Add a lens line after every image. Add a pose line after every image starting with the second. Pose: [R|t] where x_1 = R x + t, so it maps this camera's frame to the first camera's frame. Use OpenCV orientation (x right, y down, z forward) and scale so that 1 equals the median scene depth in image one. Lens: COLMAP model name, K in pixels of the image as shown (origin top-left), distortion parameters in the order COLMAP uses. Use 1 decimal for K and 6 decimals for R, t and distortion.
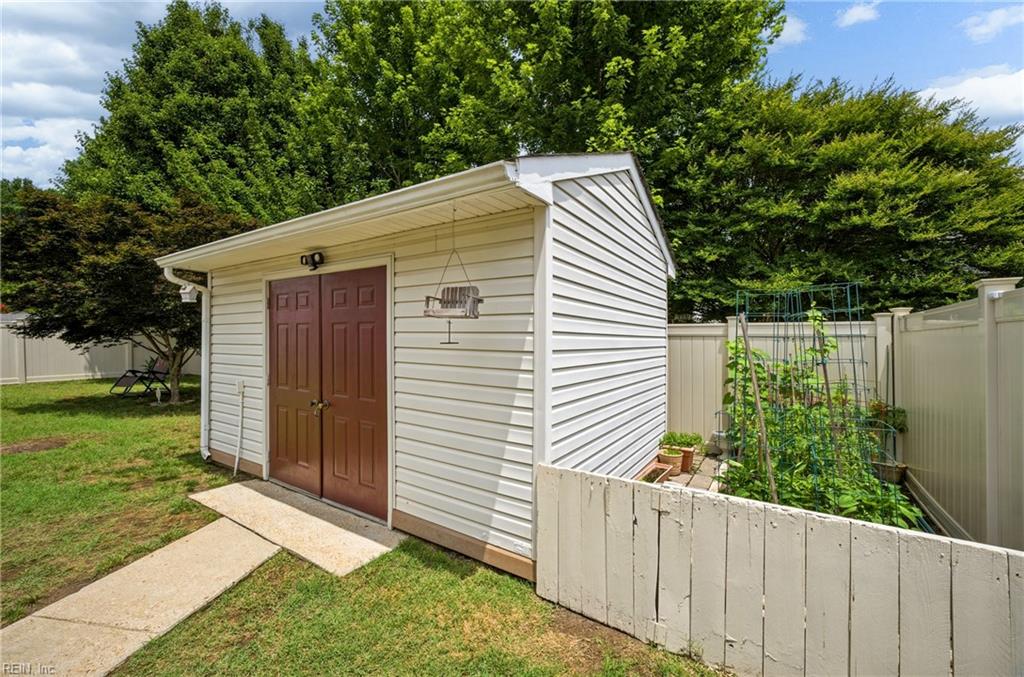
lens RADIAL K [[406.9, 0, 514.9], [0, 406.9, 337.2], [0, 0, 1]] dist [0.001255, -0.000870]
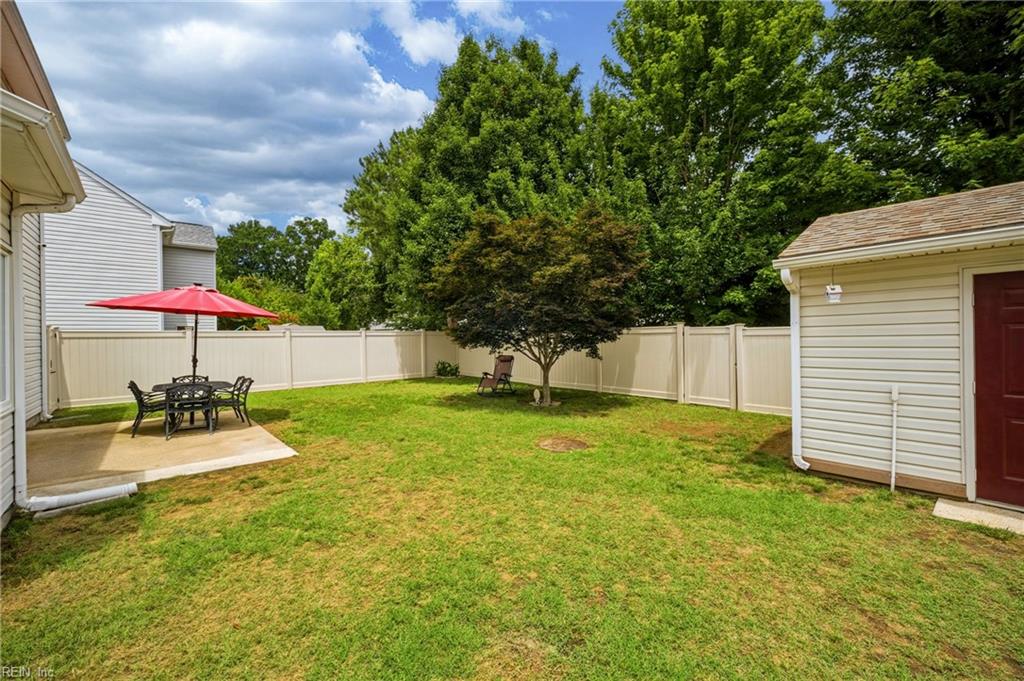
lens RADIAL K [[406.9, 0, 510.4], [0, 406.9, 337.0], [0, 0, 1]] dist [0.001255, -0.000870]
pose [[0.960998, -0.021595, -0.275712, -0.459426], [0.021537, 0.999763, -0.003238, -0.009001], [0.275717, -0.002826, 0.961235, -0.044419]]
